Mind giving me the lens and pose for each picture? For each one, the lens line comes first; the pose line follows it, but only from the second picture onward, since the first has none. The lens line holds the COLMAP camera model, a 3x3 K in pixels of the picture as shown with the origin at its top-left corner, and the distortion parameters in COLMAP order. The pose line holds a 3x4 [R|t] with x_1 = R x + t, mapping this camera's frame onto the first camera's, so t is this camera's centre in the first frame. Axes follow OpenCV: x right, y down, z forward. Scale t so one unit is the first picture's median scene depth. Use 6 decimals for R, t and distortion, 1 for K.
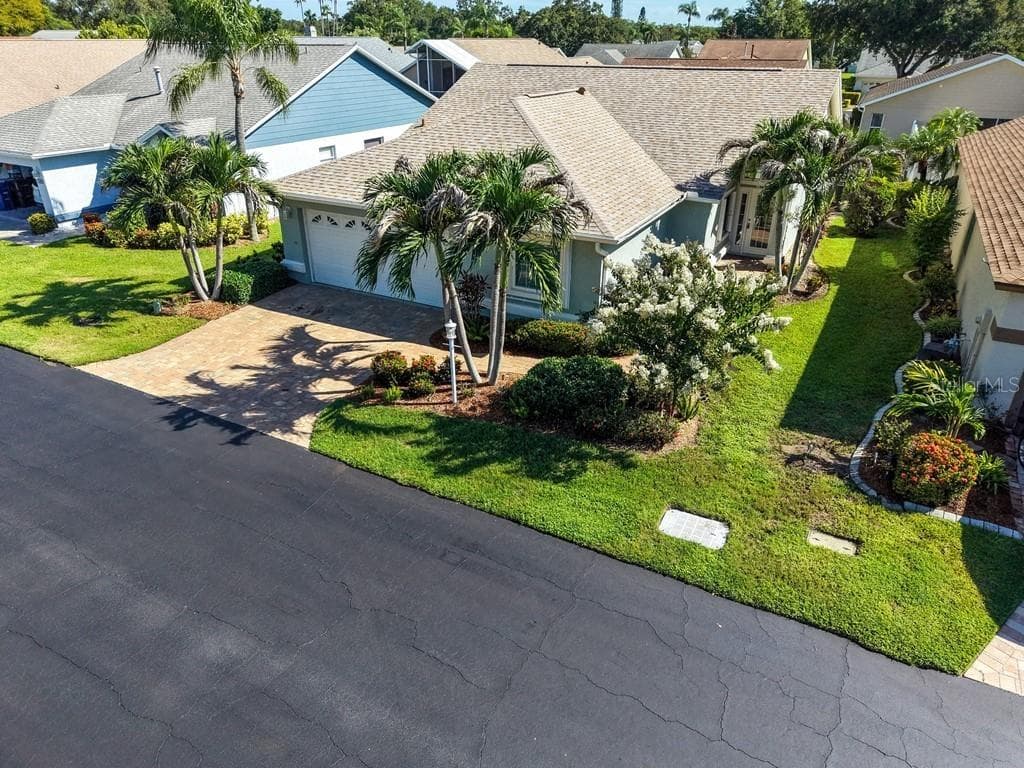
lens RADIAL K [[675.9, 0, 512.0], [0, 675.9, 384.0], [0, 0, 1]] dist [0.000902, 0.000110]
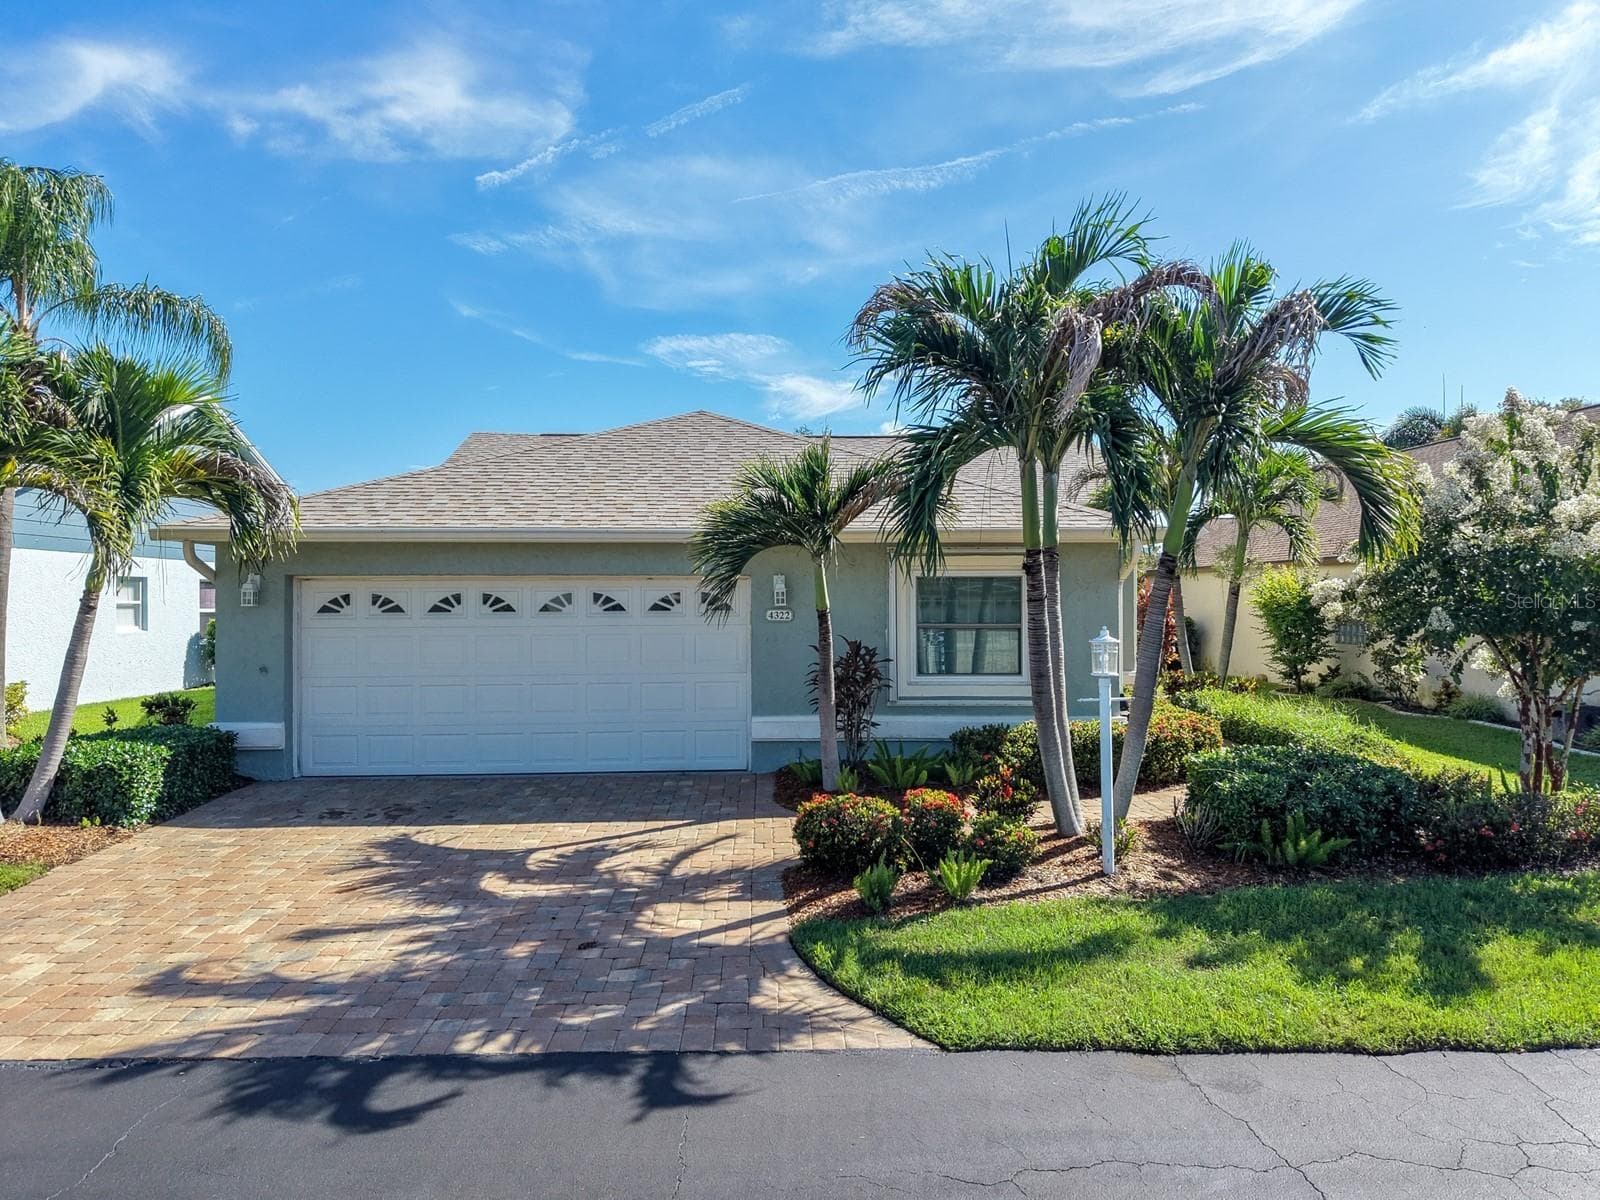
lens RADIAL K [[1056.2, 0, 800.0], [0, 1056.2, 600.0], [0, 0, 1]] dist [0.000902, 0.000110]
pose [[0.873265, -0.011307, 0.487114, -0.465876], [0.225120, 0.895990, -0.382782, 0.069535], [-0.432121, 0.443930, 0.784983, 0.518598]]
